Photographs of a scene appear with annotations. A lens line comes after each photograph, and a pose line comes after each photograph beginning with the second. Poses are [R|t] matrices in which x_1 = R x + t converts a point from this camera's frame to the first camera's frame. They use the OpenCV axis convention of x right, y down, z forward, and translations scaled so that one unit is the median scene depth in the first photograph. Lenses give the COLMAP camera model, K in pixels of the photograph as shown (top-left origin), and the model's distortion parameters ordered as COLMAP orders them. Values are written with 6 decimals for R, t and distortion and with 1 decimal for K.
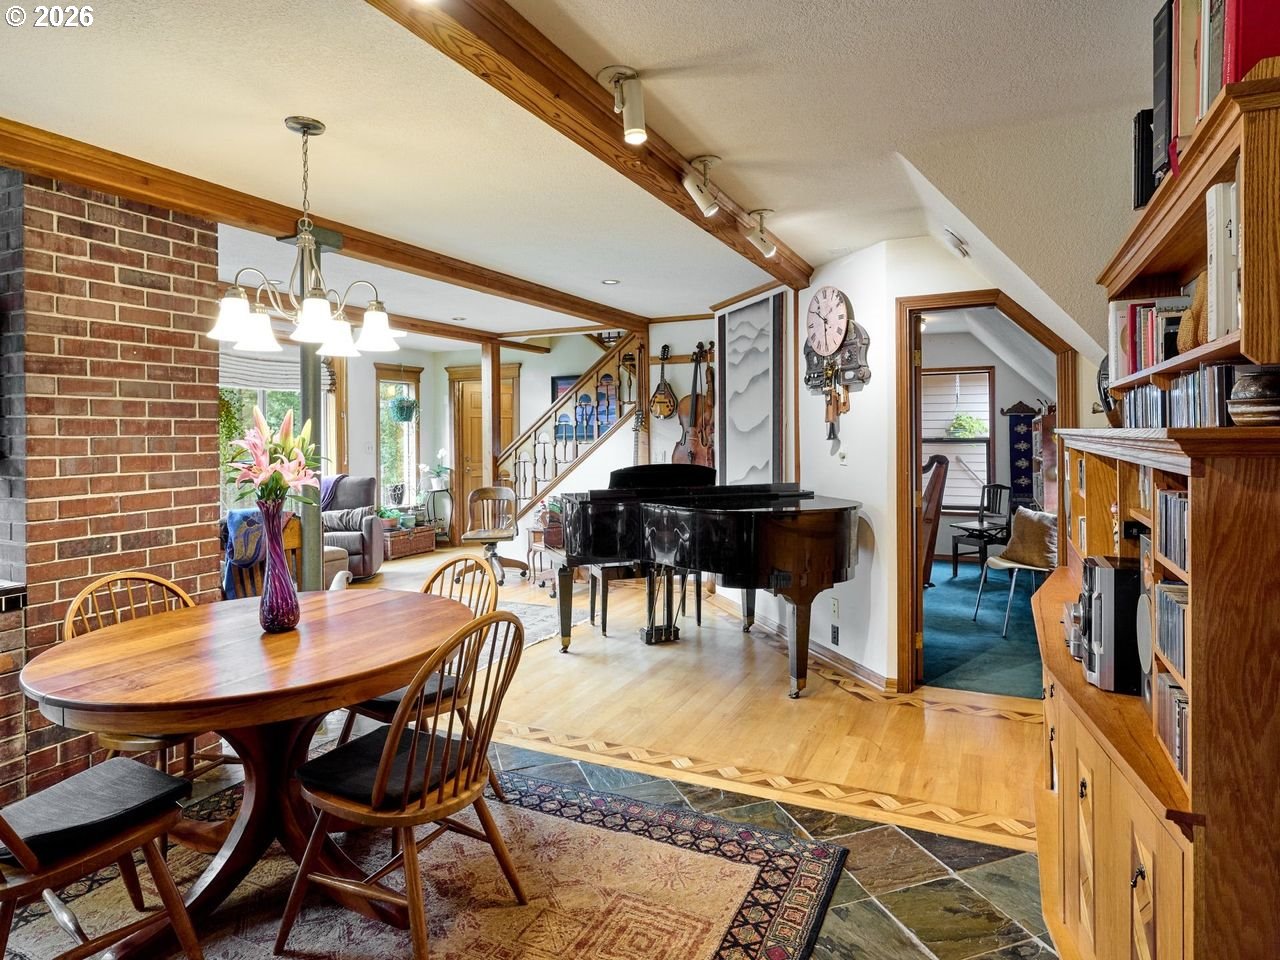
lens RADIAL K [[685.4, 0, 691.0], [0, 685.4, 430.0], [0, 0, 1]] dist [-0.004968, -0.001503]
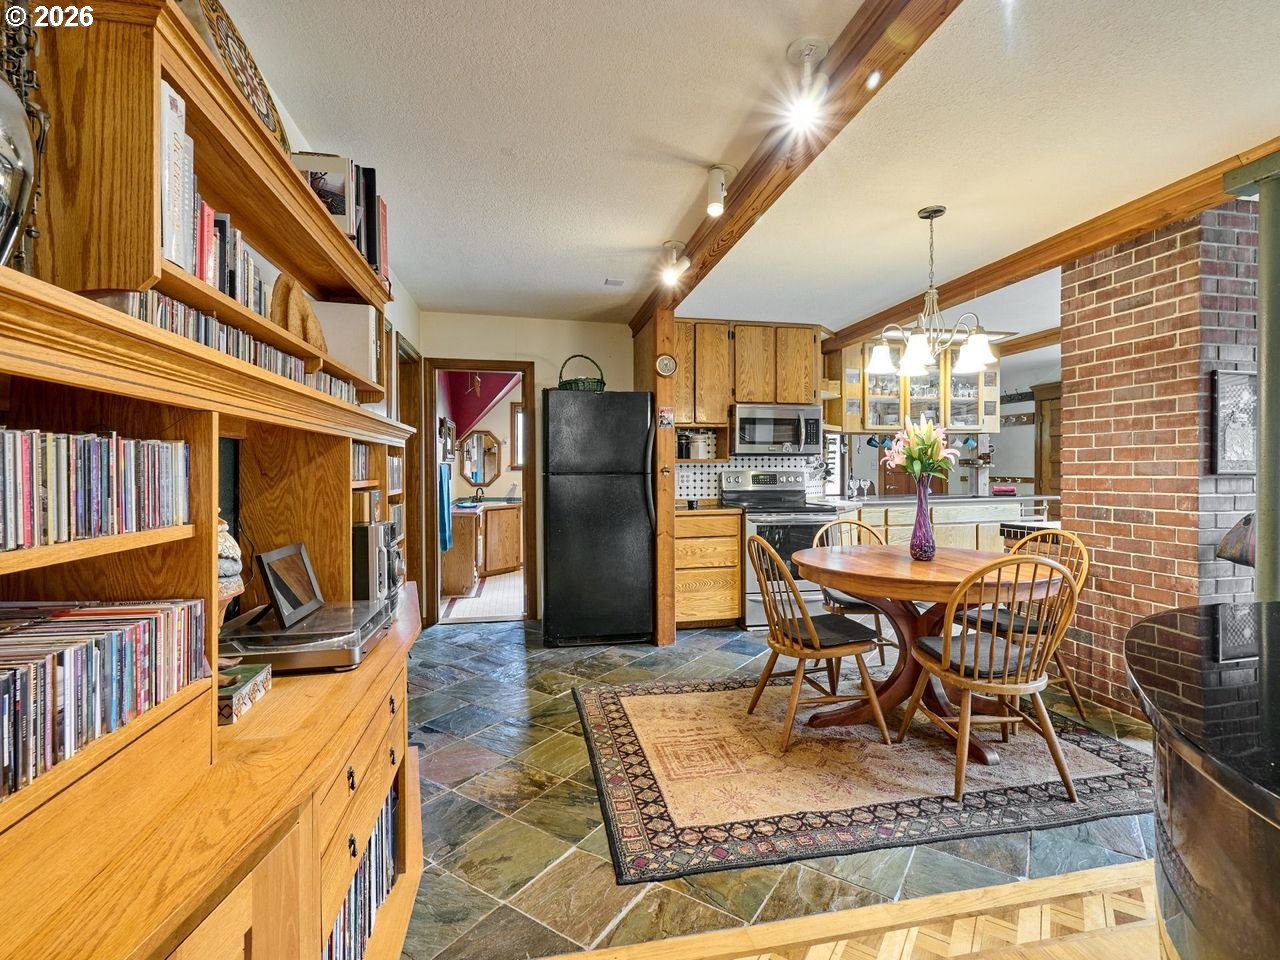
lens RADIAL K [[586.5, 0, 642.3], [0, 586.5, 474.2], [0, 0, 1]] dist [0.004406, 0.000370]
pose [[-0.815061, 0.018461, -0.579081, 0.581047], [0.014693, 0.999829, 0.011195, 0.067277], [0.579188, 0.000616, -0.815193, 1.495802]]
